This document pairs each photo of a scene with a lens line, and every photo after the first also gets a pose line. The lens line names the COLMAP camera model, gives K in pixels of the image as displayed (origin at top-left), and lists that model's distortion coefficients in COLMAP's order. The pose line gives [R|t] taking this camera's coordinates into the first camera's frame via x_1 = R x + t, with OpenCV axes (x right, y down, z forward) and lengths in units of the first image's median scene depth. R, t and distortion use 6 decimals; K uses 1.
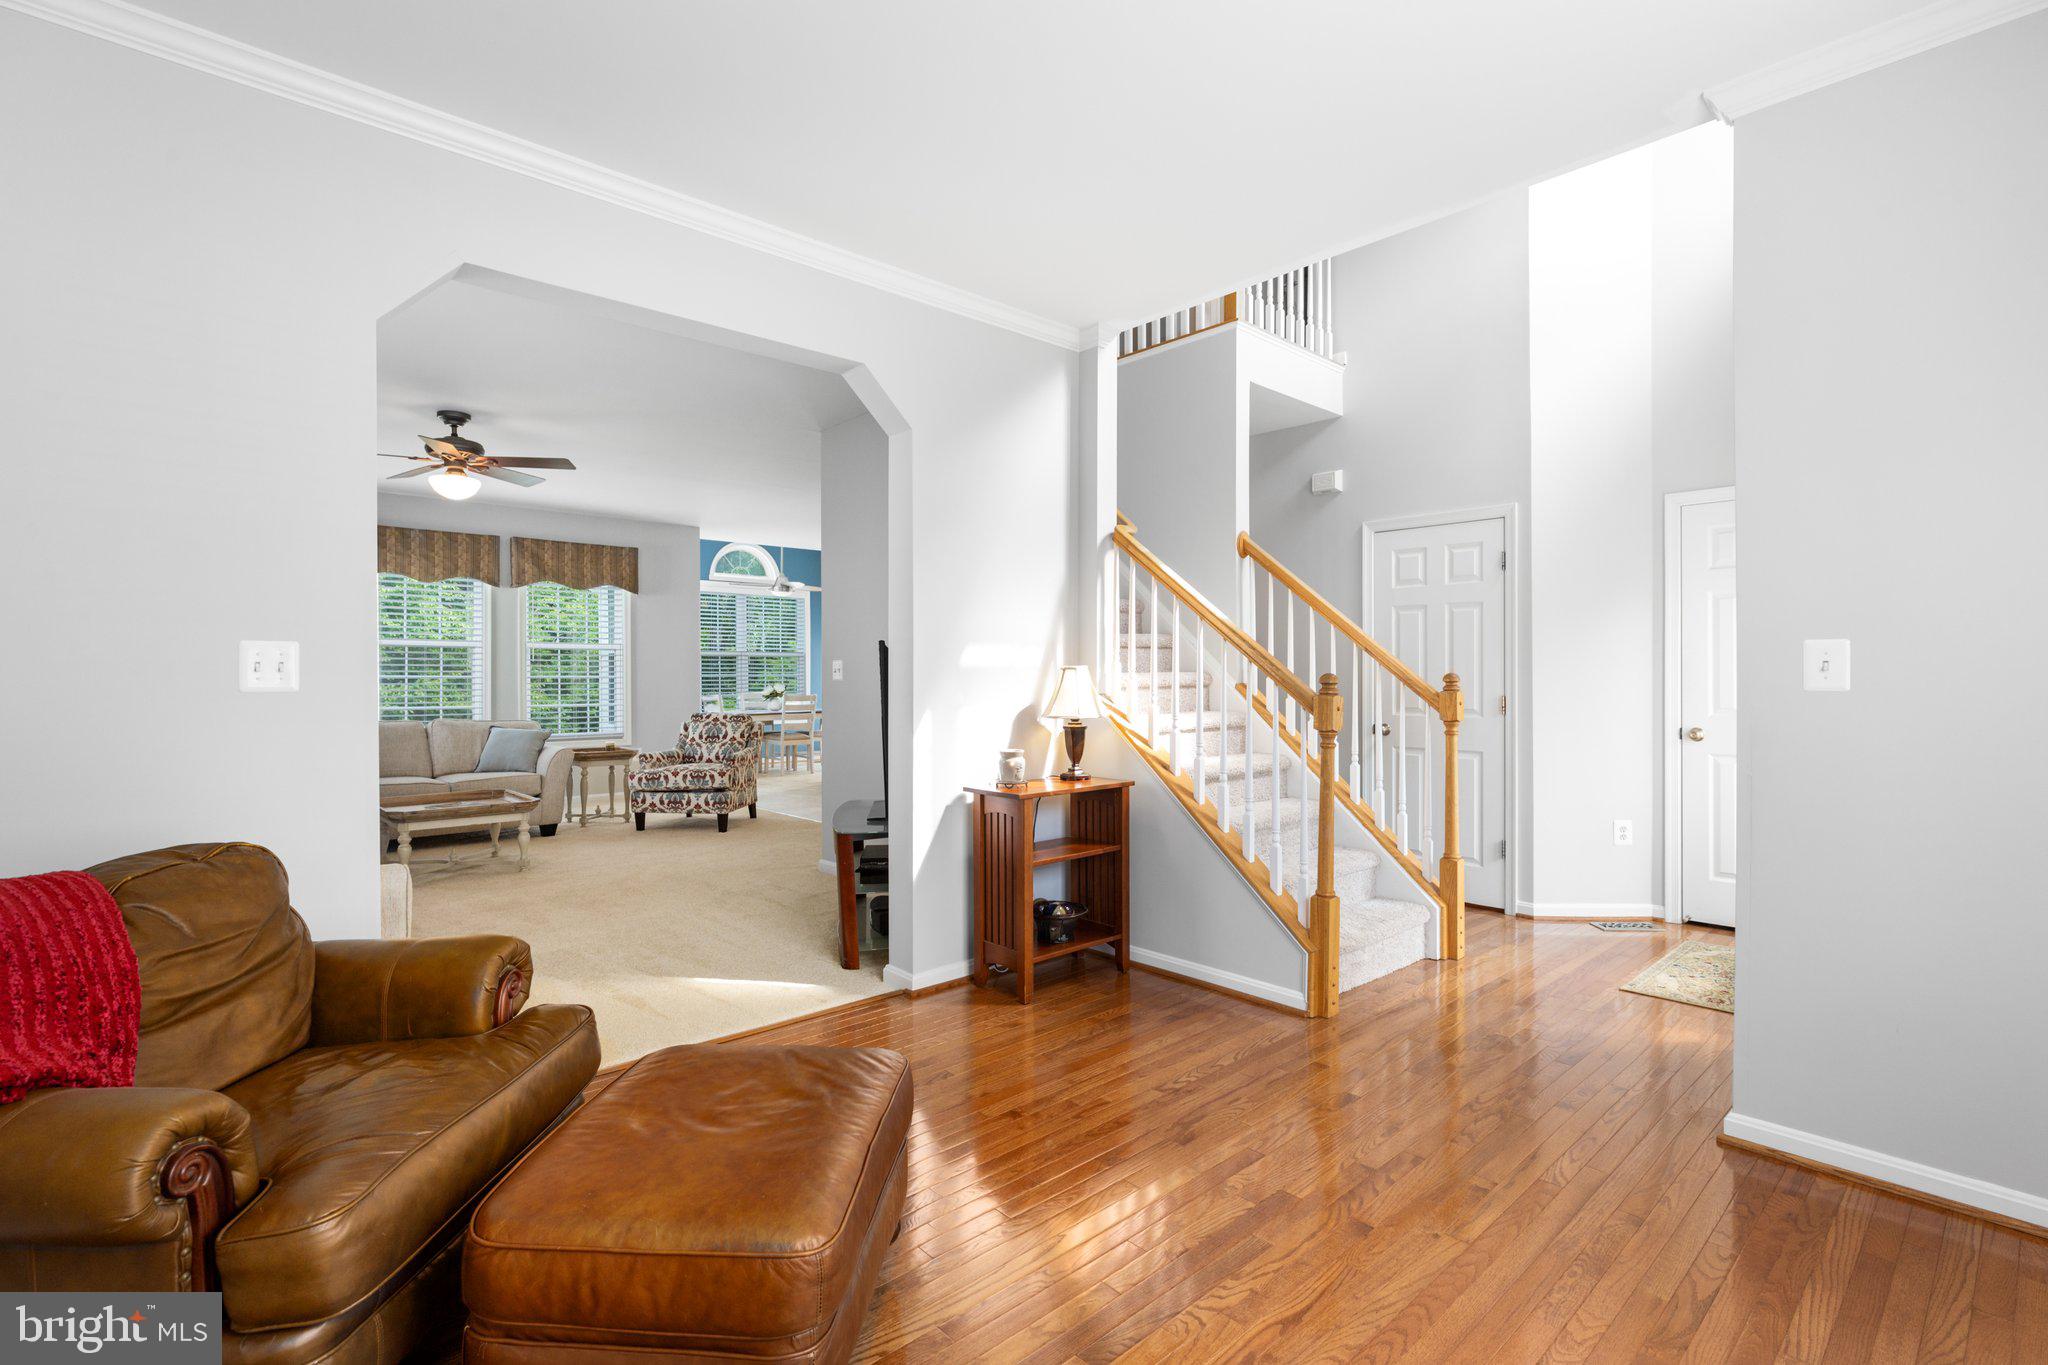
lens RADIAL K [[950.8, 0, 1024.0], [0, 950.8, 682.5], [0, 0, 1]] dist [-0.004270, -0.000409]
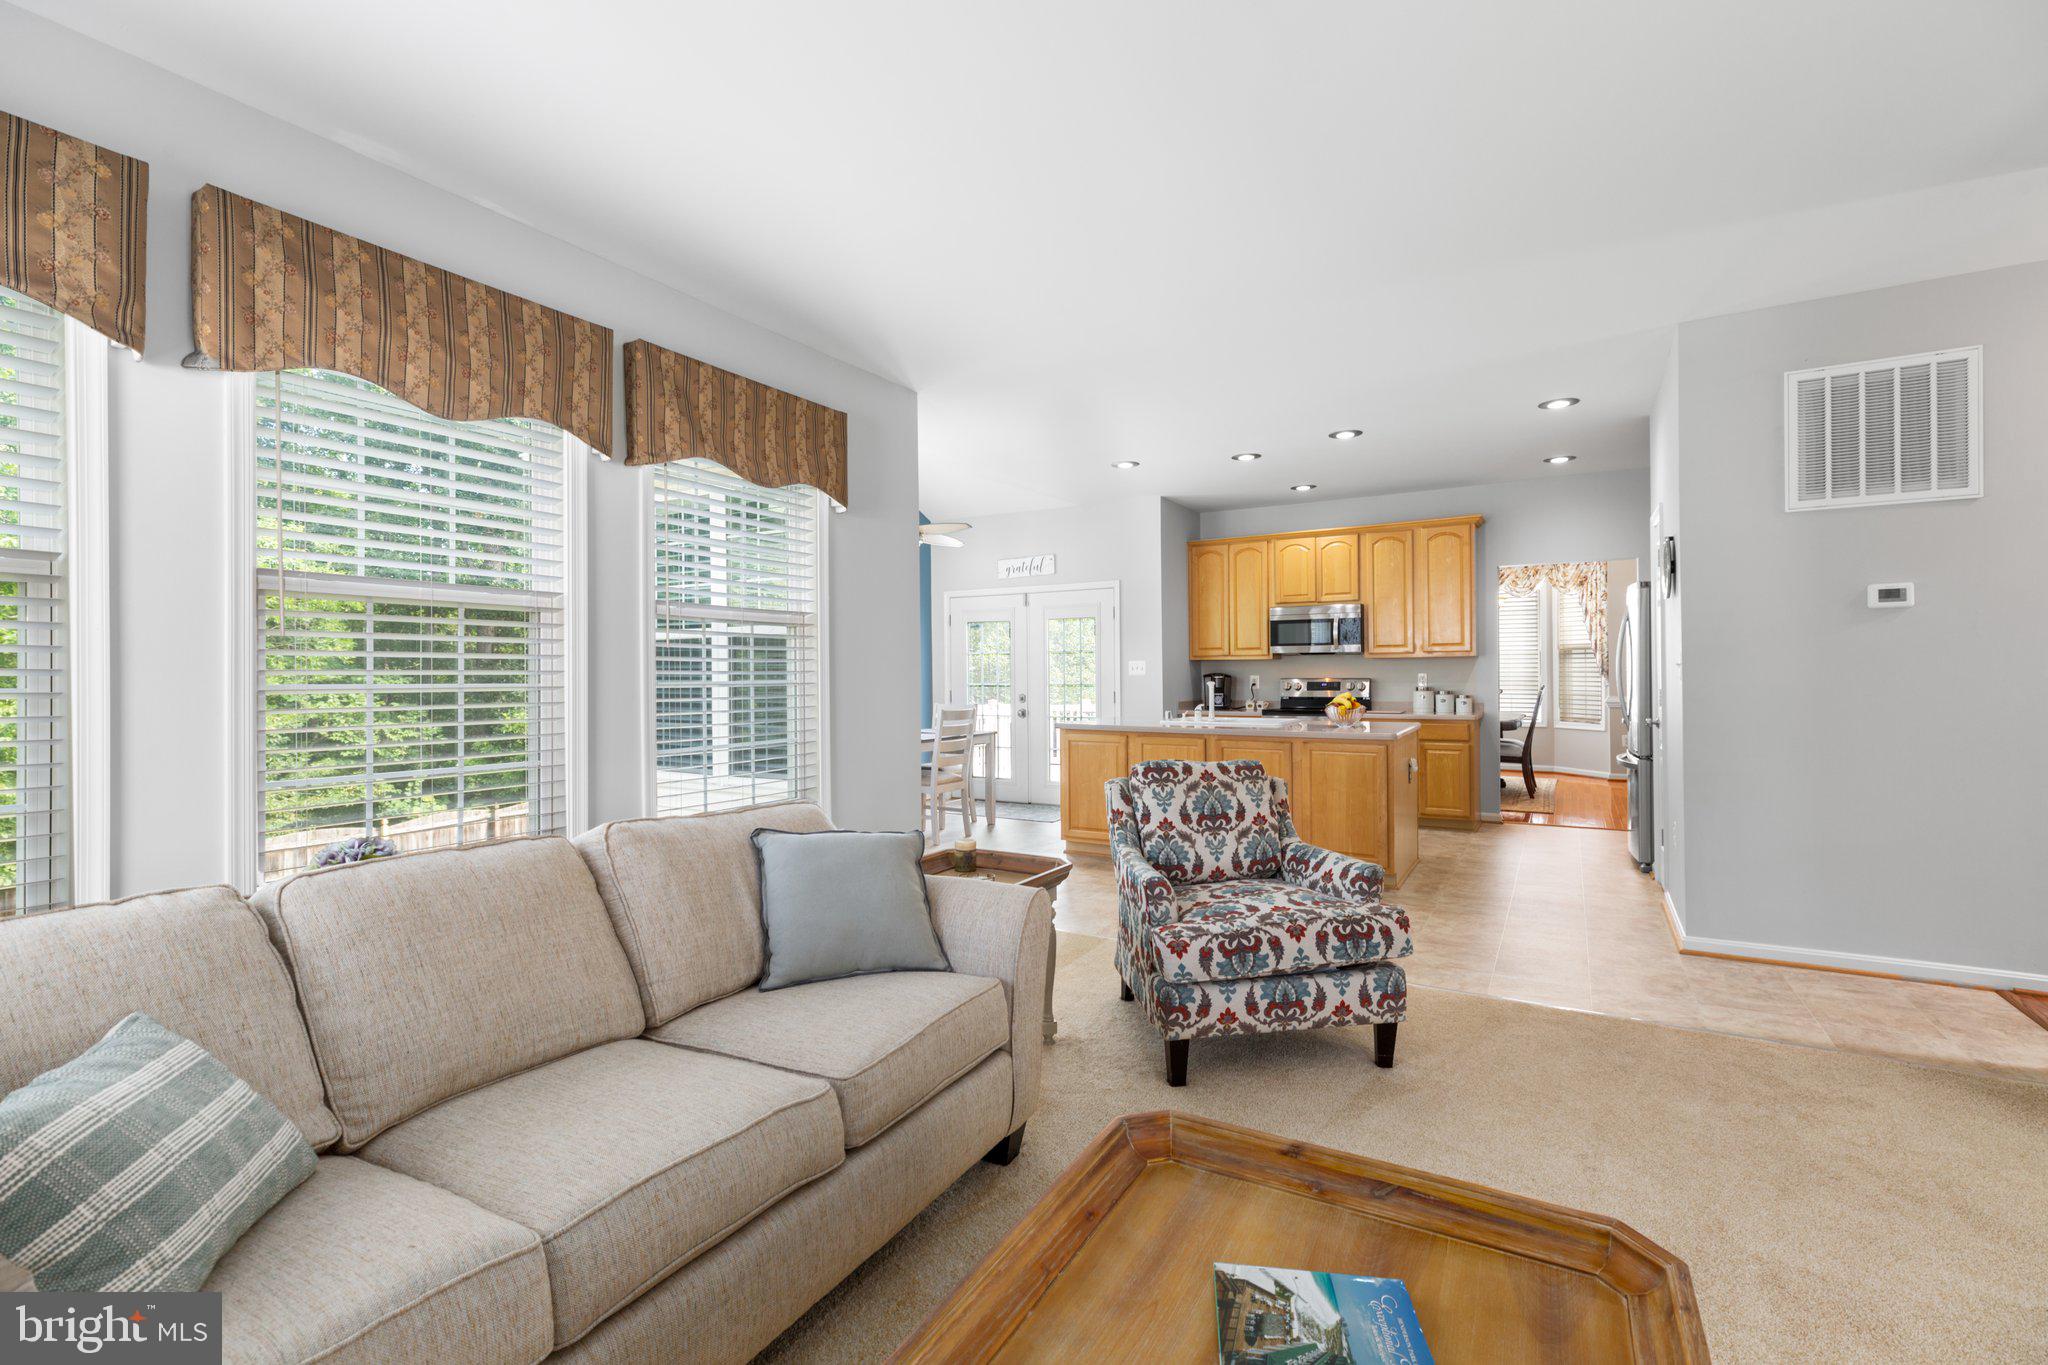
lens RADIAL K [[912.6, 0, 1026.0], [0, 912.6, 672.2], [0, 0, 1]] dist [0.006751, -0.000305]
pose [[0.956206, -0.007068, 0.292609, -0.560181], [0.010985, 0.999871, -0.011744, -0.005465], [-0.292488, 0.014444, 0.956160, 0.656291]]
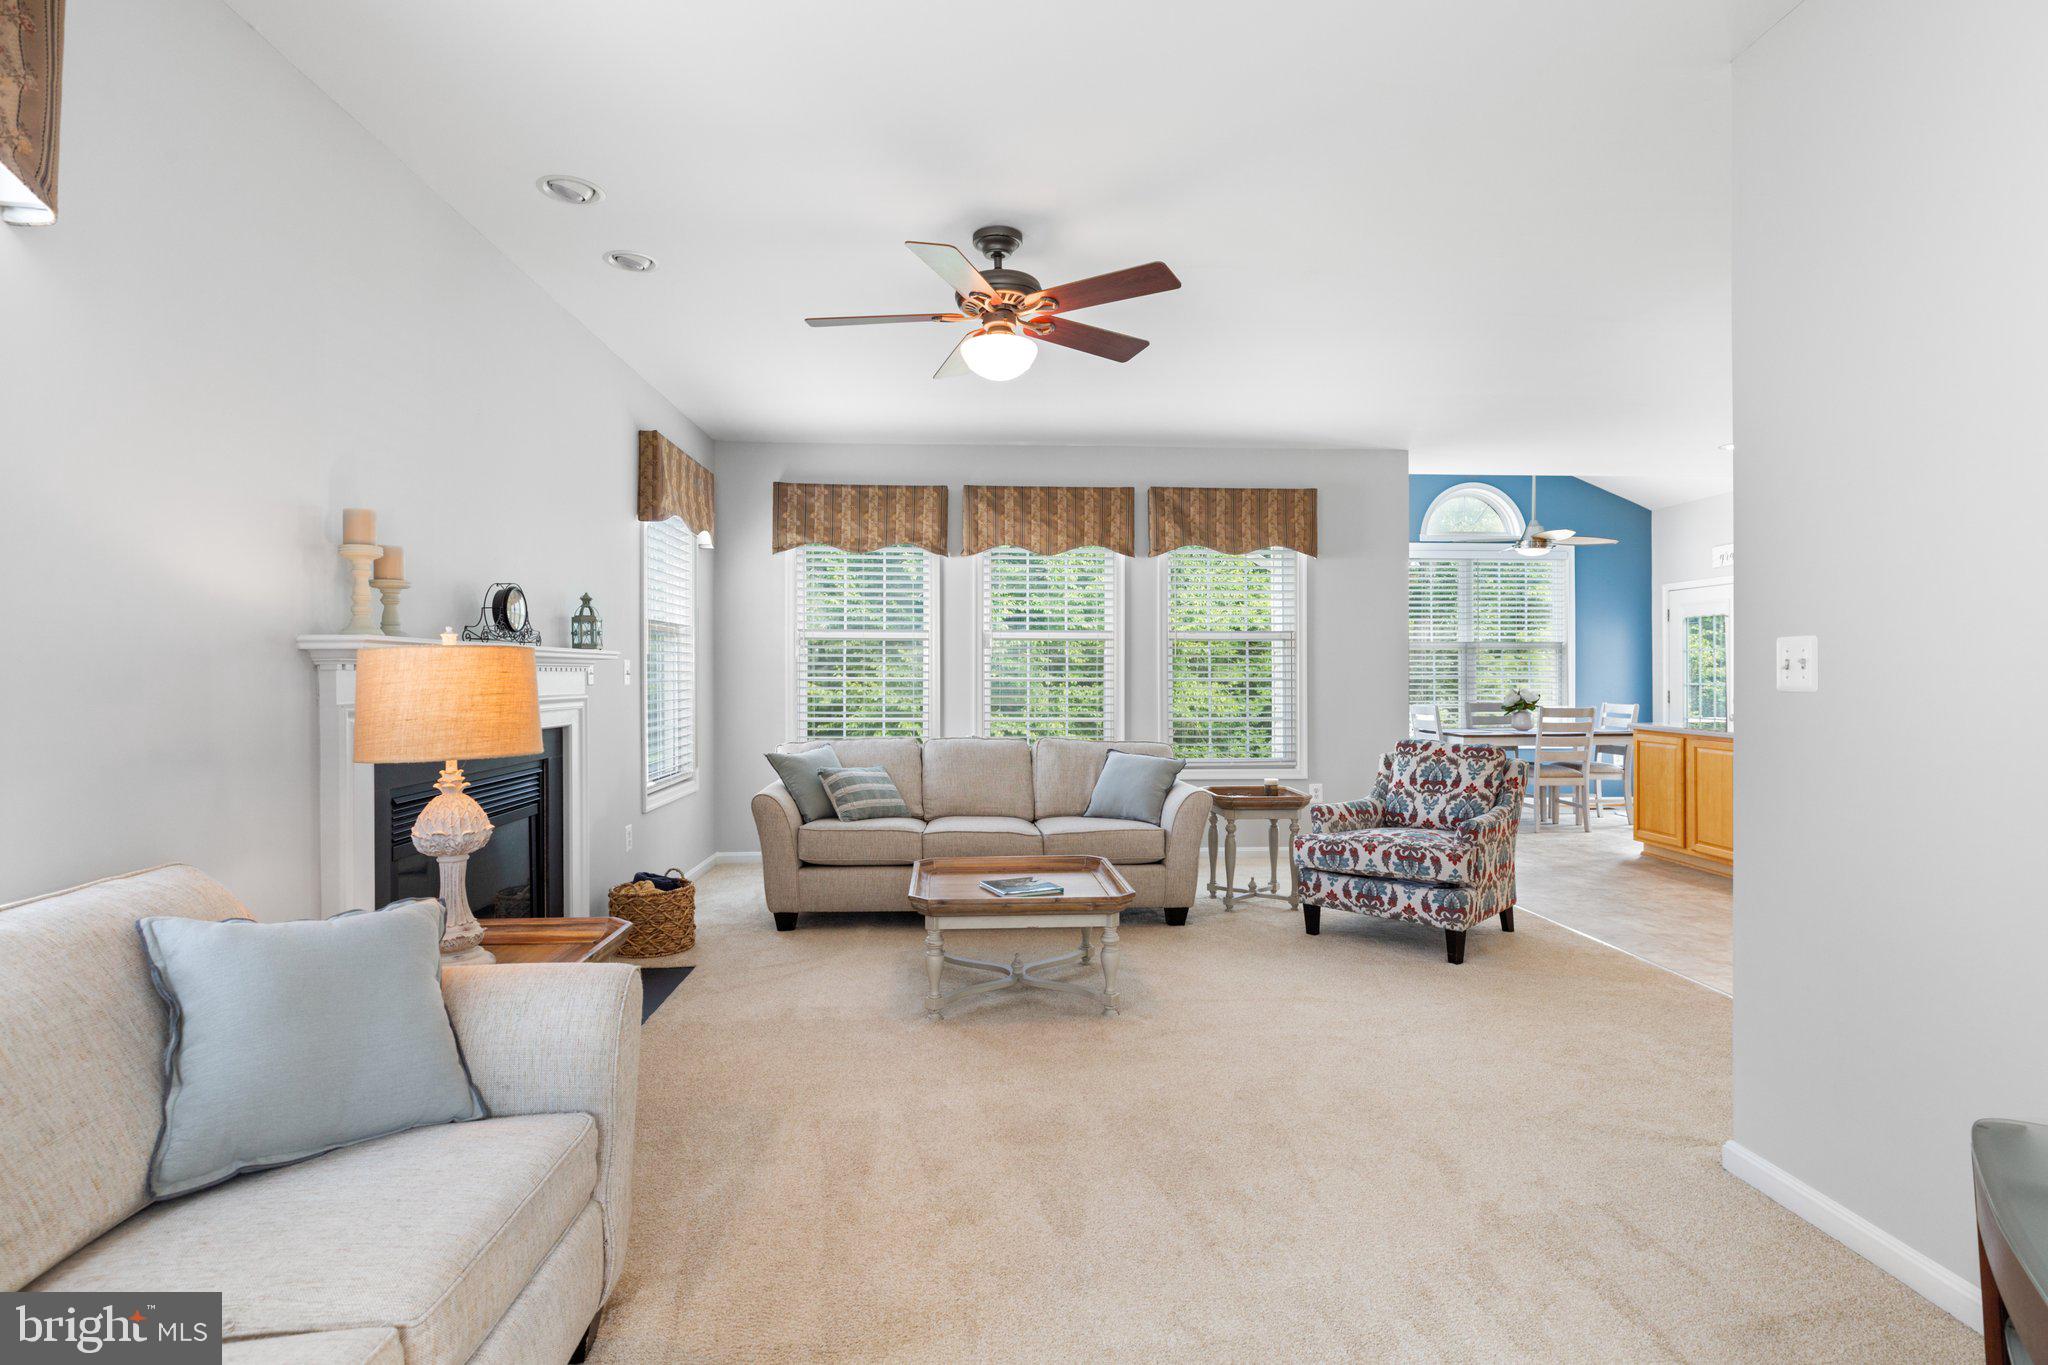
lens RADIAL K [[1010.3, 0, 1024.0], [0, 1010.3, 682.5], [0, 0, 1]] dist [-0.003593, -0.000099]
pose [[0.774857, 0.002583, -0.632131, -0.138659], [-0.003596, 0.999993, -0.000322, -0.003041], [0.632126, 0.002522, 0.774861, 0.381667]]
